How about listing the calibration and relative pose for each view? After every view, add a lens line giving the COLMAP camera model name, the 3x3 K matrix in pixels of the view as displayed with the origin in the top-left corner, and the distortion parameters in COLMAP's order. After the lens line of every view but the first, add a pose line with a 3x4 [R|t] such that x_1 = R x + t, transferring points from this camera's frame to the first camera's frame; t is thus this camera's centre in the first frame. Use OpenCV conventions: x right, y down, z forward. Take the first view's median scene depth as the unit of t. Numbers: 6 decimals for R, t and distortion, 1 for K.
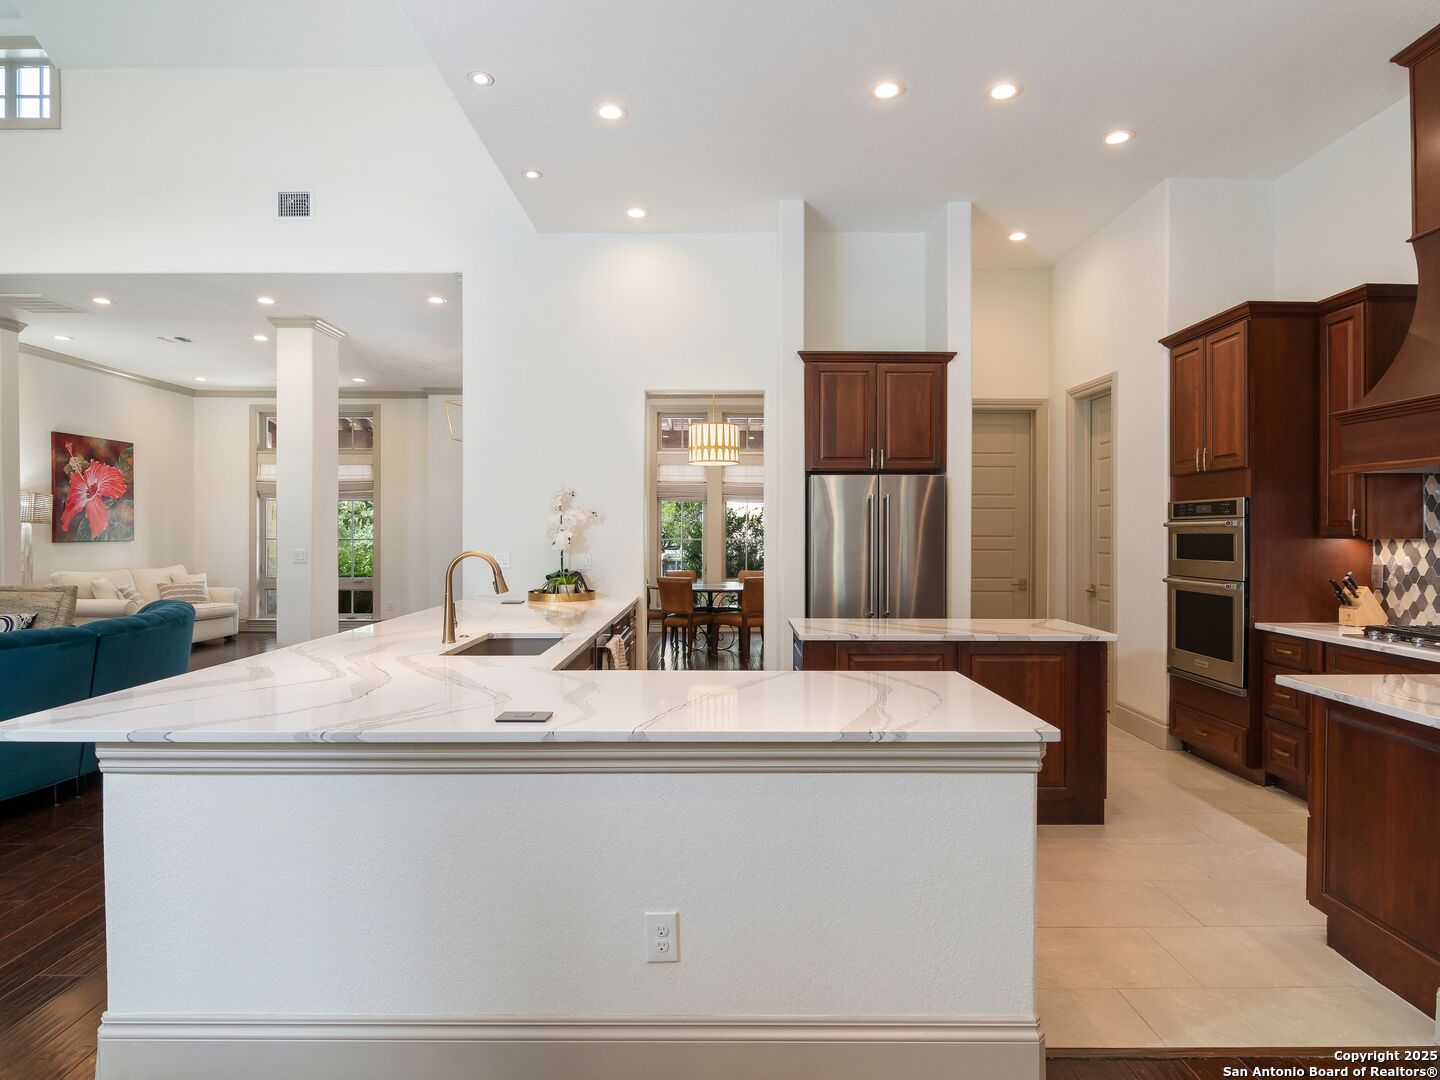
lens RADIAL K [[805.2, 0, 720.0], [0, 805.2, 540.0], [0, 0, 1]] dist [-0.004892, -0.005924]
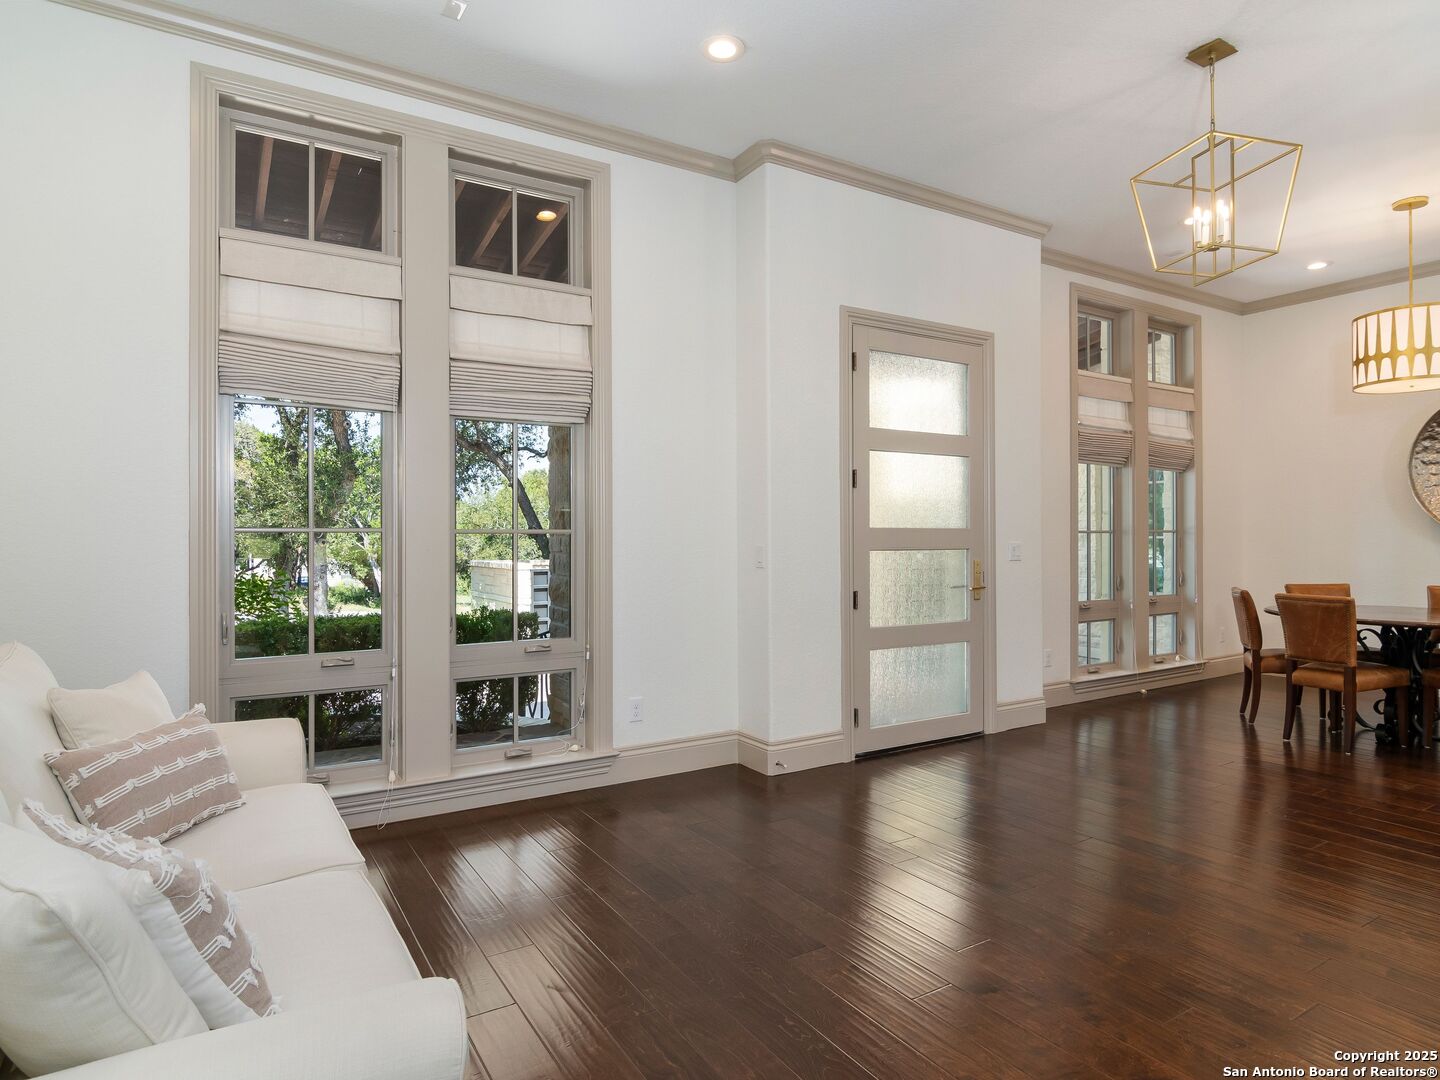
lens RADIAL K [[805.2, 0, 720.0], [0, 805.2, 540.0], [0, 0, 1]] dist [-0.004892, -0.005924]
pose [[0.854265, -0.002486, 0.519832, -0.809076], [0.007748, 0.999938, -0.007950, 0.009504], [-0.519780, 0.010819, 0.854232, 0.934646]]
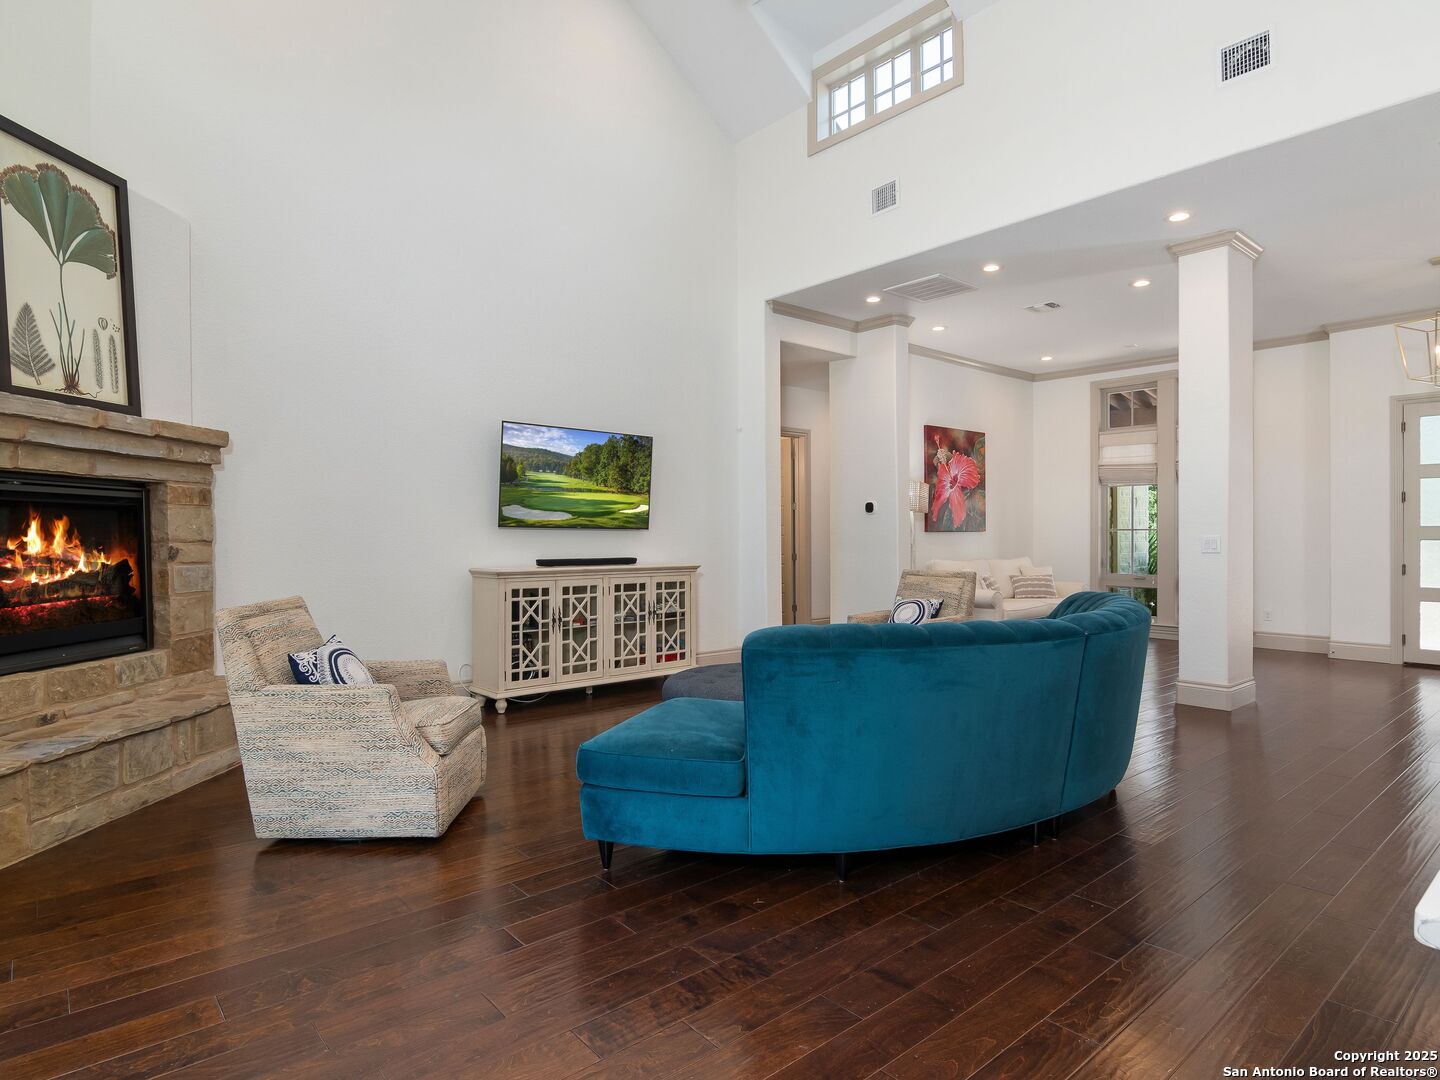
lens RADIAL K [[805.2, 0, 720.0], [0, 805.2, 540.0], [0, 0, 1]] dist [-0.004892, -0.005924]
pose [[0.644079, 0.000520, -0.764958, -0.221718], [-0.003426, 0.999992, -0.002205, 0.018115], [0.764951, 0.004041, 0.644076, 0.133289]]
